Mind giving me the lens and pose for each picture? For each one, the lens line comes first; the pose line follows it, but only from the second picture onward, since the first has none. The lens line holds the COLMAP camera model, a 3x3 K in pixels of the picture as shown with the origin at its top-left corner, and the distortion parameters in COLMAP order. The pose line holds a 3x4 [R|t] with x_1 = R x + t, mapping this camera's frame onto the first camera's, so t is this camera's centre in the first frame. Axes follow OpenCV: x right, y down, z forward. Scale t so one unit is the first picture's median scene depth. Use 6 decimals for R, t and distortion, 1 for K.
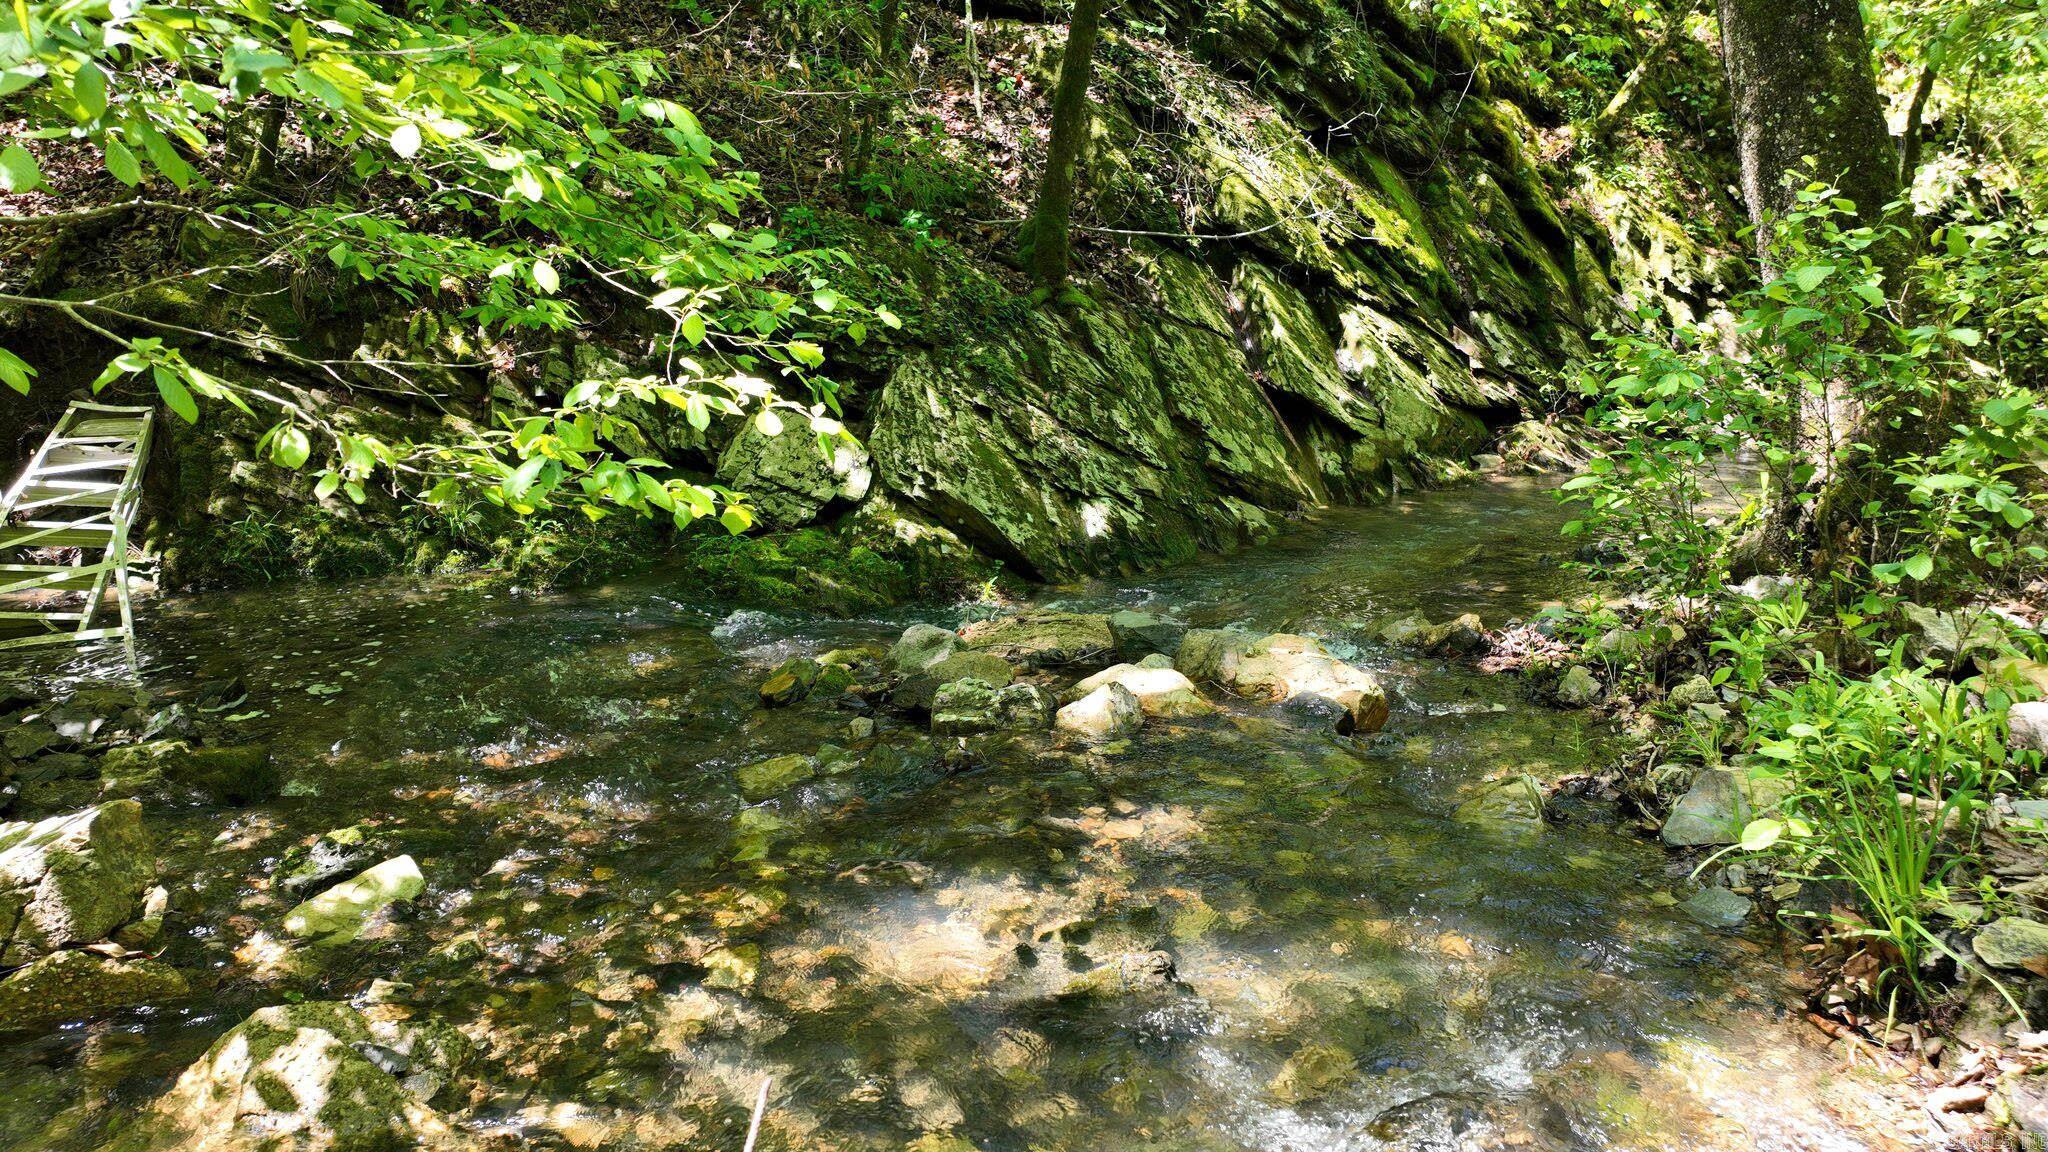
lens RADIAL K [[1461.9, 0, 1025.2], [0, 1461.9, 579.8], [0, 0, 1]] dist [0.013901, -0.001147]
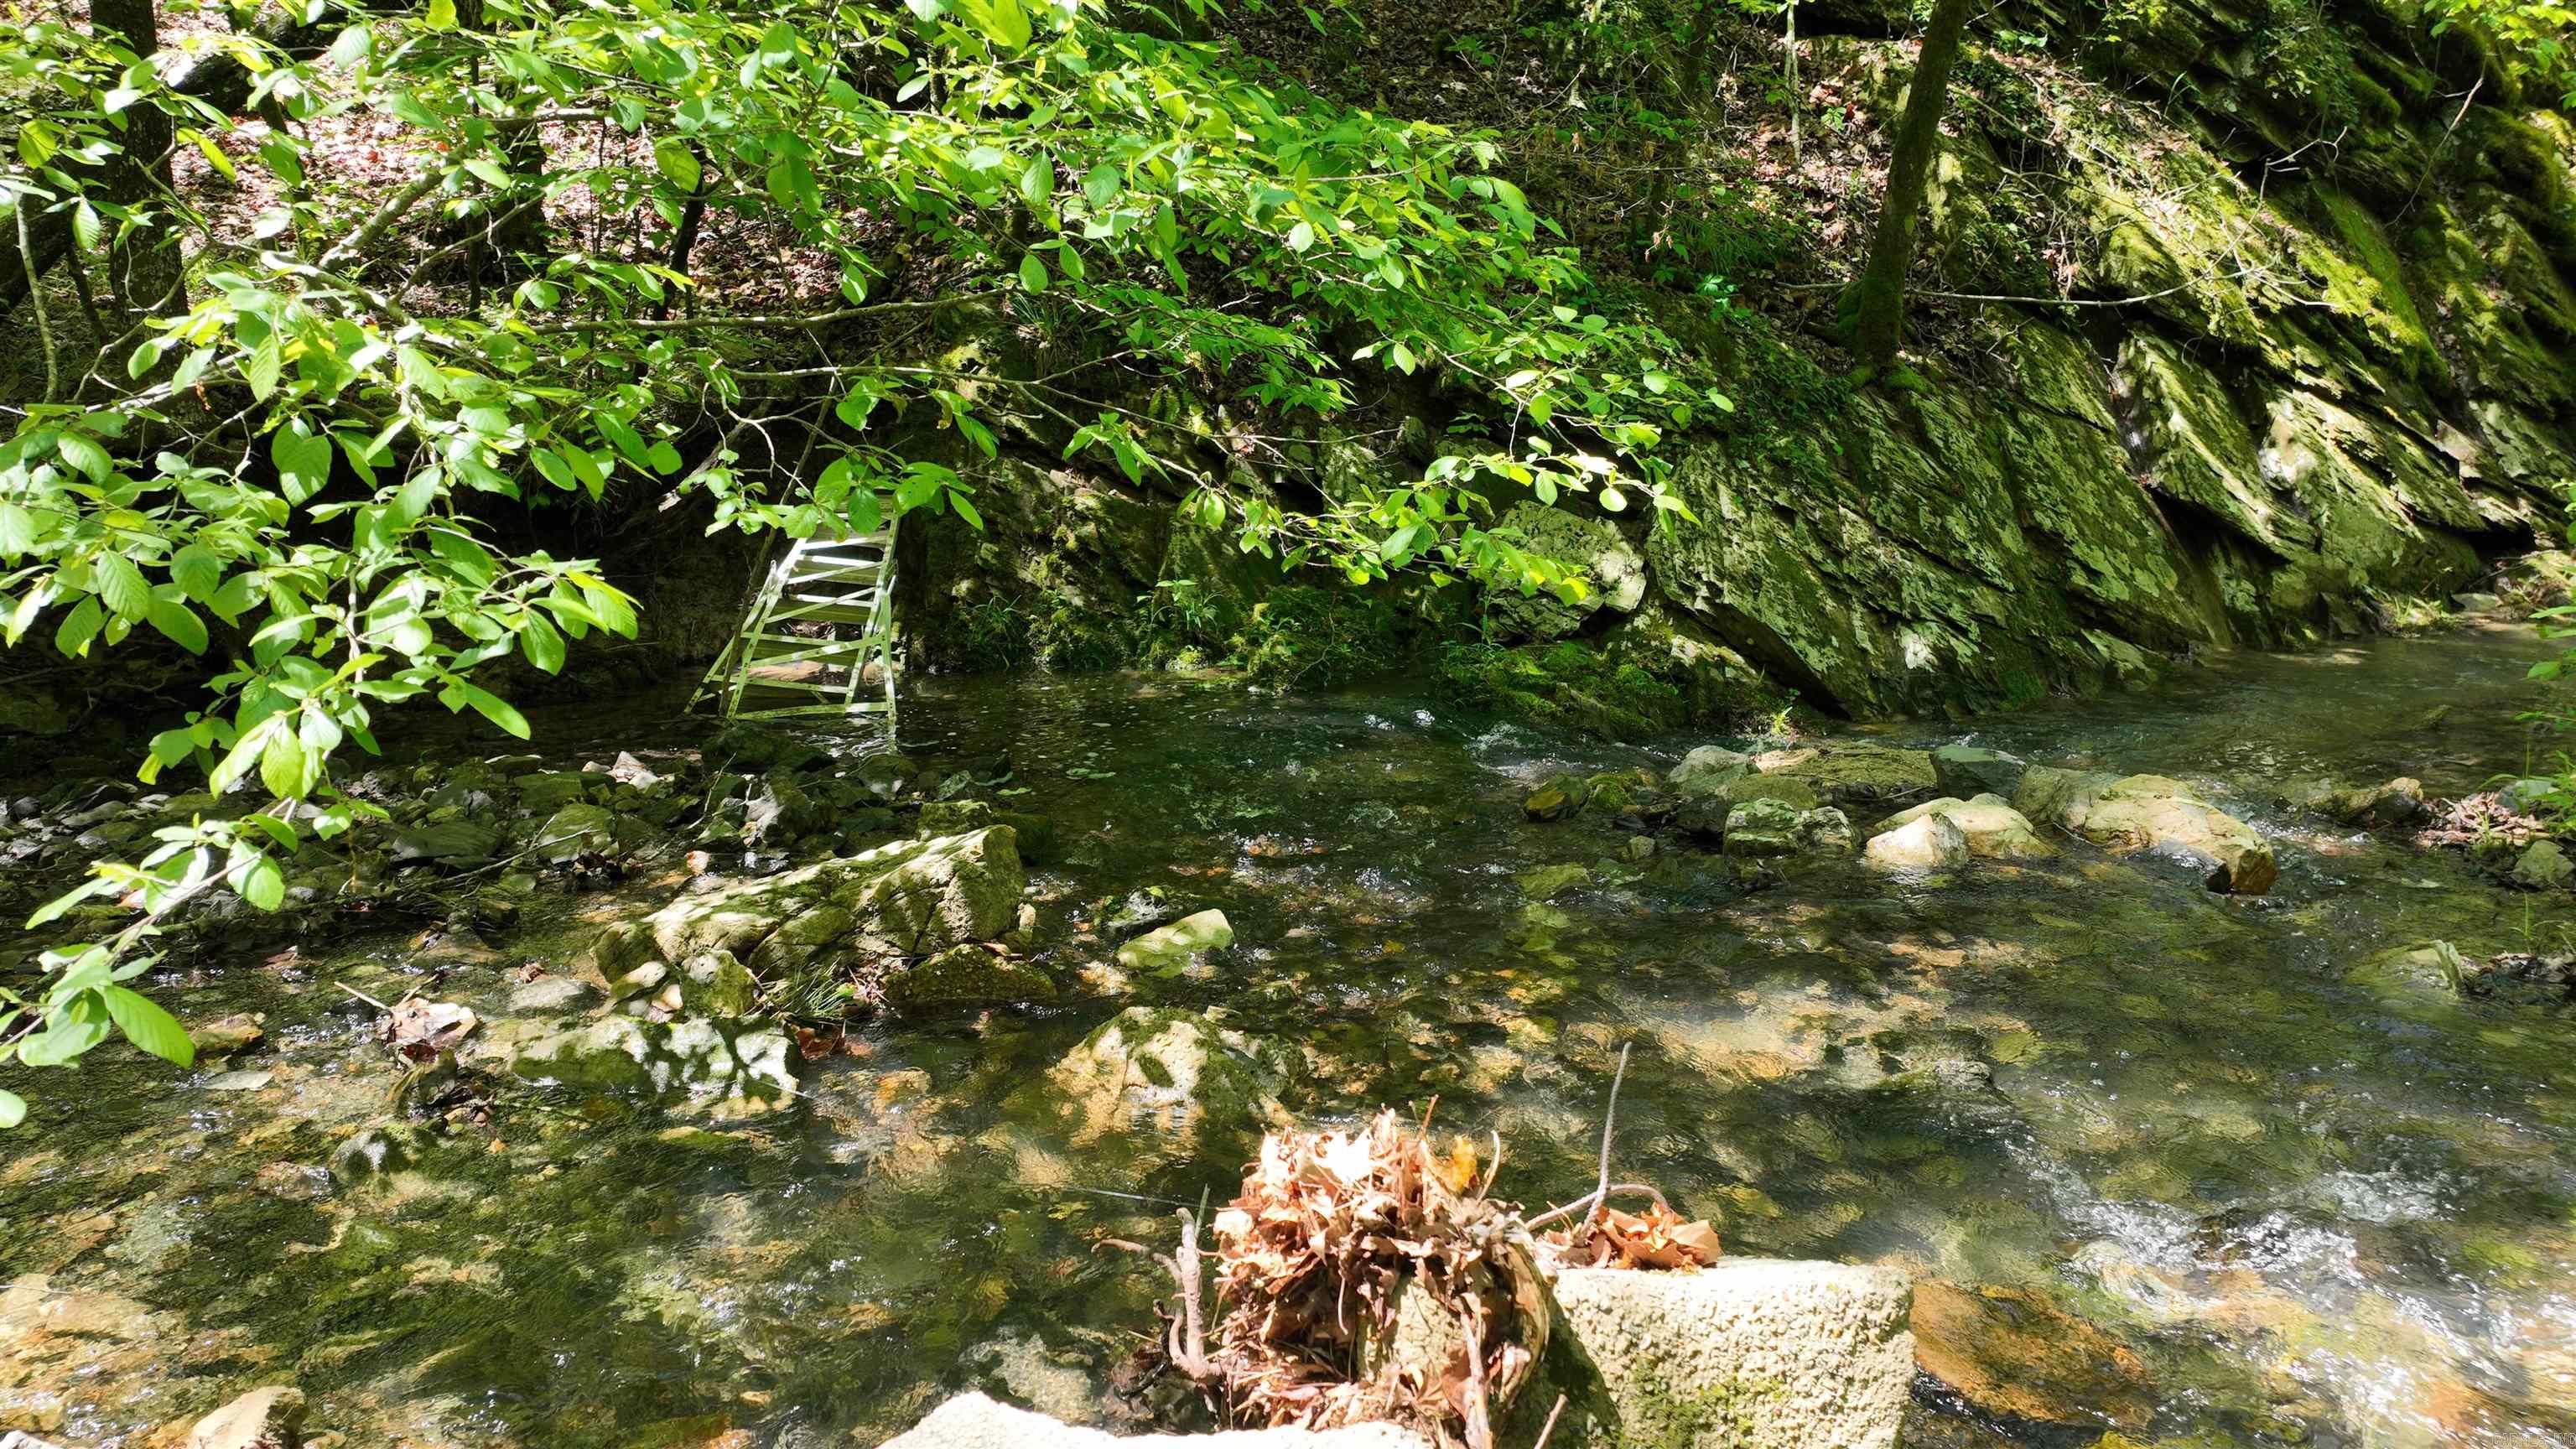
lens RADIAL K [[1838.8, 0, 1292.0], [0, 1838.8, 729.5], [0, 0, 1]] dist [0.013901, -0.001147]
pose [[0.961606, 0.060113, -0.267768, -0.012228], [-0.060107, 0.998158, 0.008227, 0.021127], [0.267769, 0.008184, 0.963448, -0.116586]]
